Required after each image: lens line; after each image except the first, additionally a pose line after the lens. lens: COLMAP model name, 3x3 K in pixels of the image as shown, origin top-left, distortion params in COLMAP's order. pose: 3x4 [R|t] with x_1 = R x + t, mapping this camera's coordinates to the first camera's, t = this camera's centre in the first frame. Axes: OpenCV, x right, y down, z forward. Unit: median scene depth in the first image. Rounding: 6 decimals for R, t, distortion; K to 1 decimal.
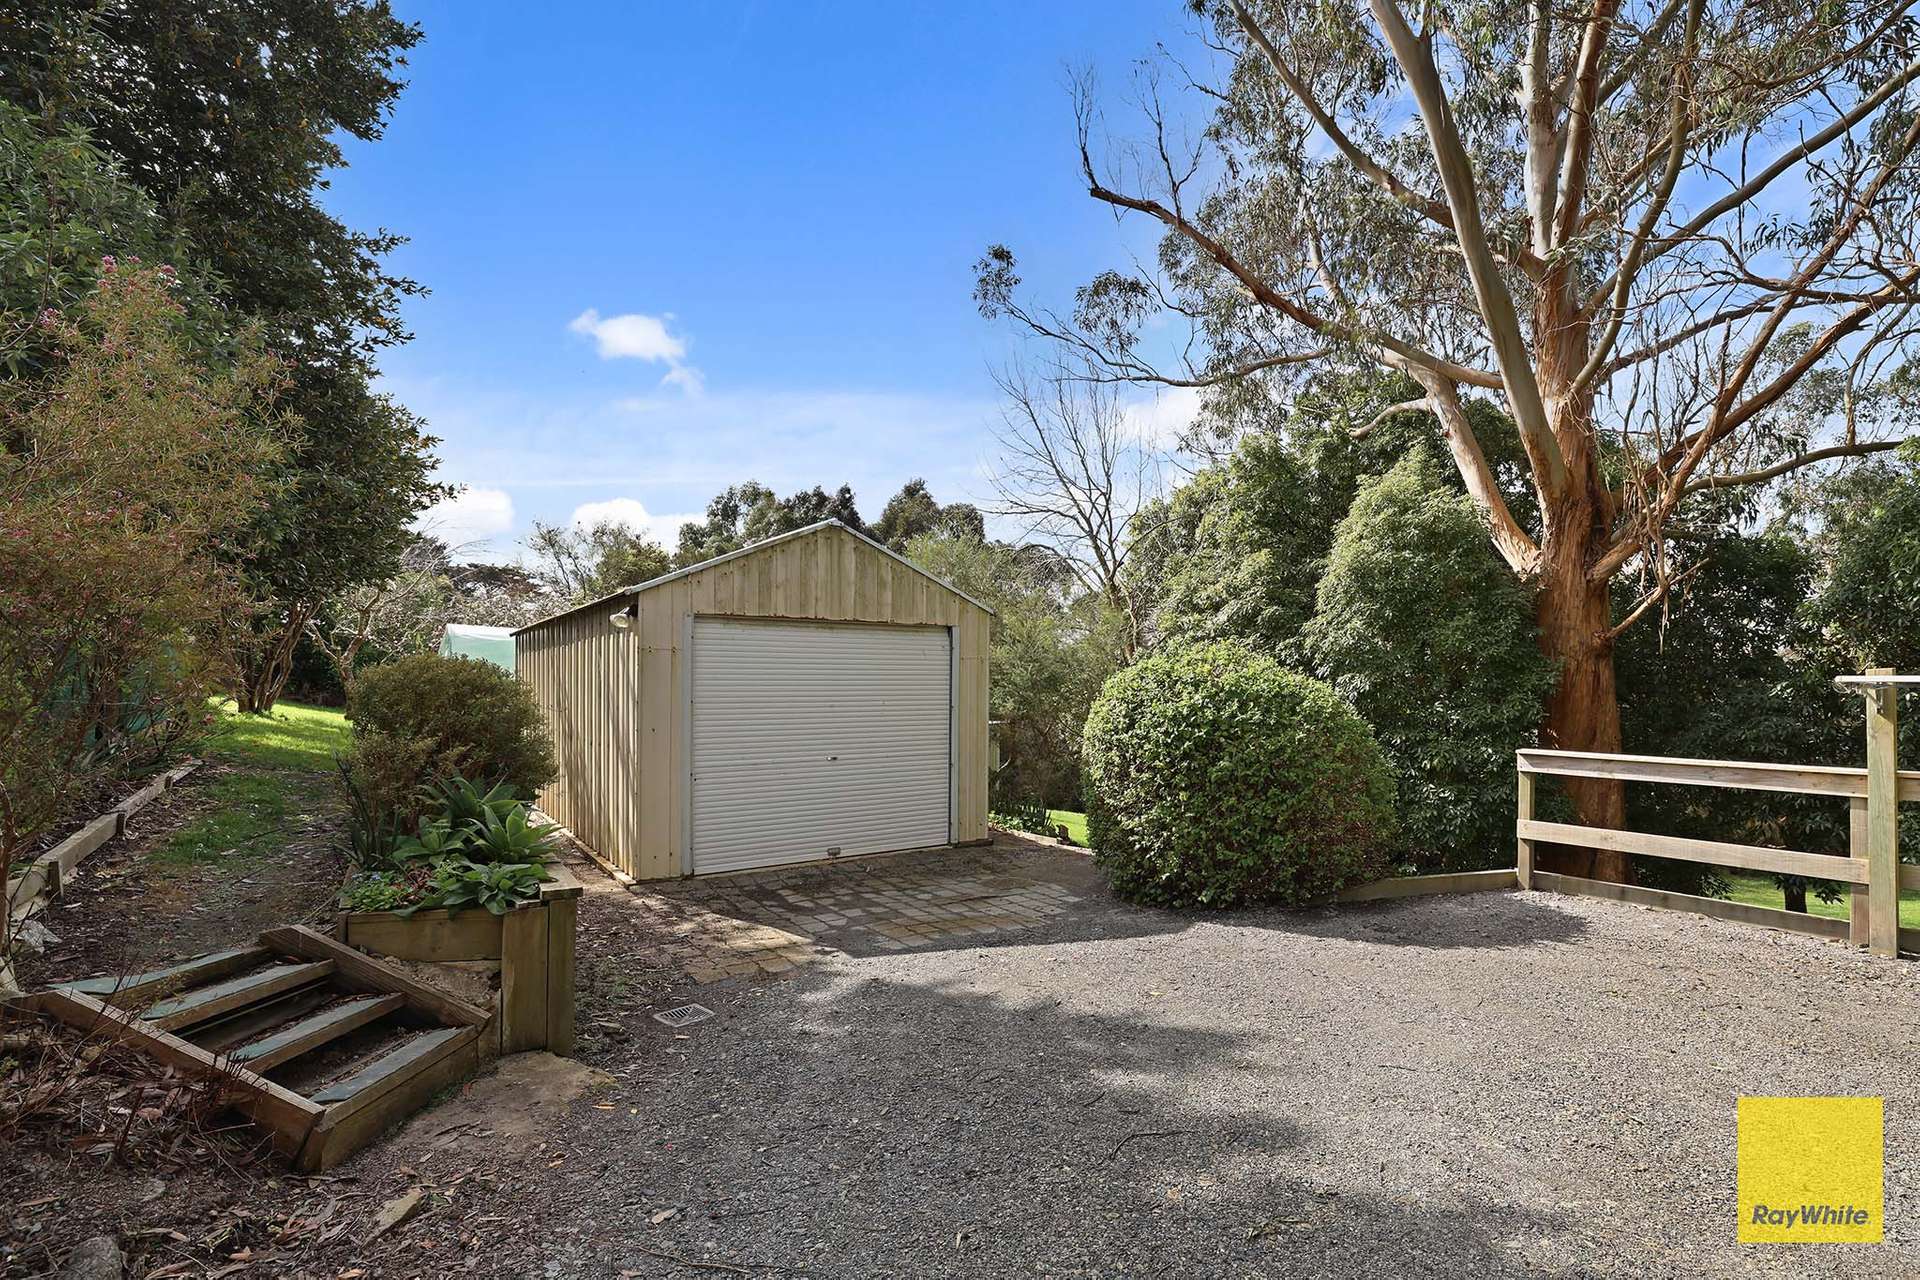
lens RADIAL K [[993.1, 0, 961.1], [0, 993.1, 697.1], [0, 0, 1]] dist [-0.000139, -0.000123]
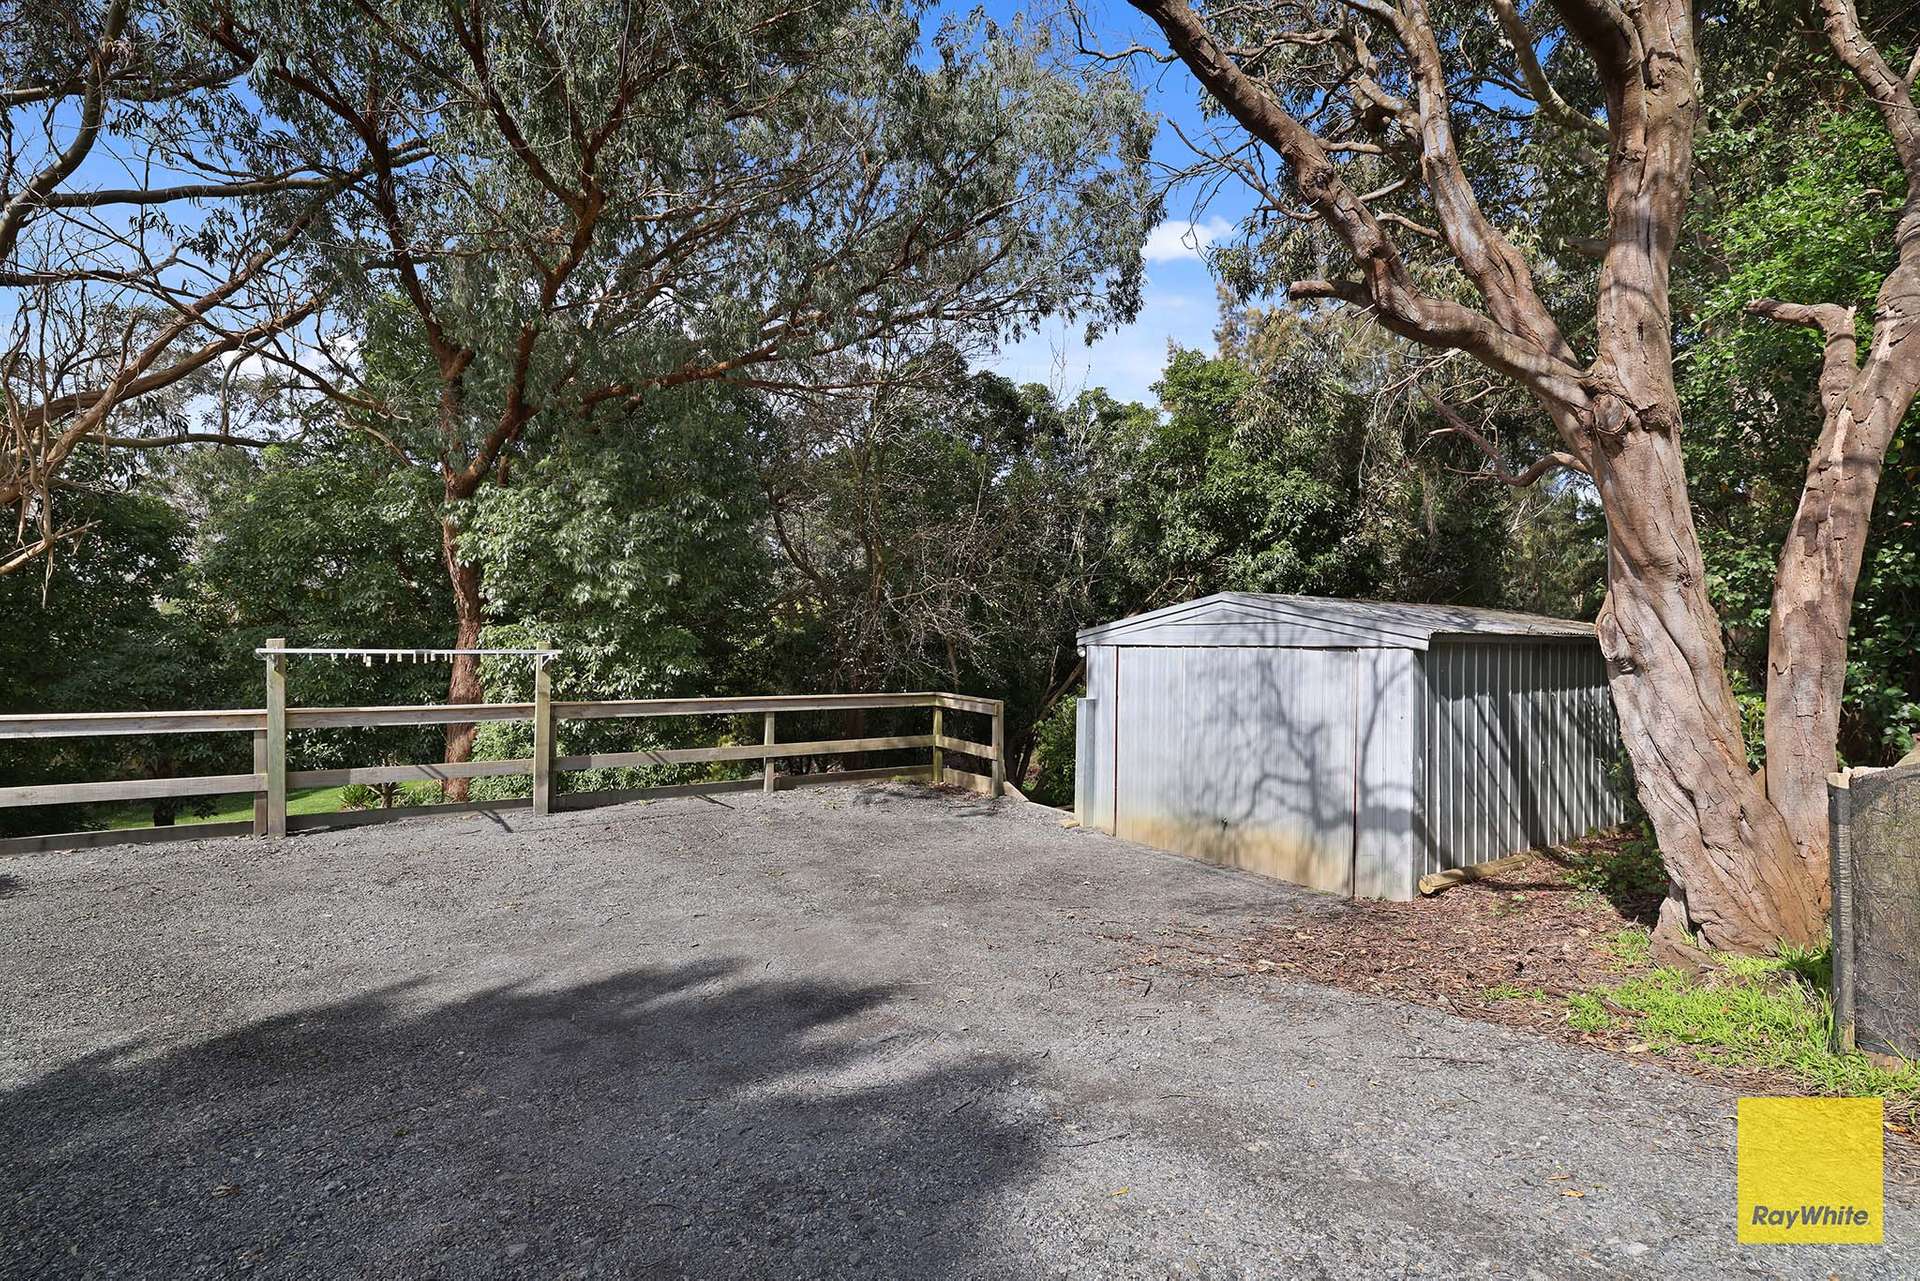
lens RADIAL K [[804.0, 0, 965.8], [0, 804.0, 630.1], [0, 0, 1]] dist [-0.000321, 0.000092]
pose [[0.094696, 0.014281, 0.995404, -0.124905], [0.003535, 0.999886, -0.014682, -0.019369], [-0.995500, 0.004910, 0.094635, -0.092769]]
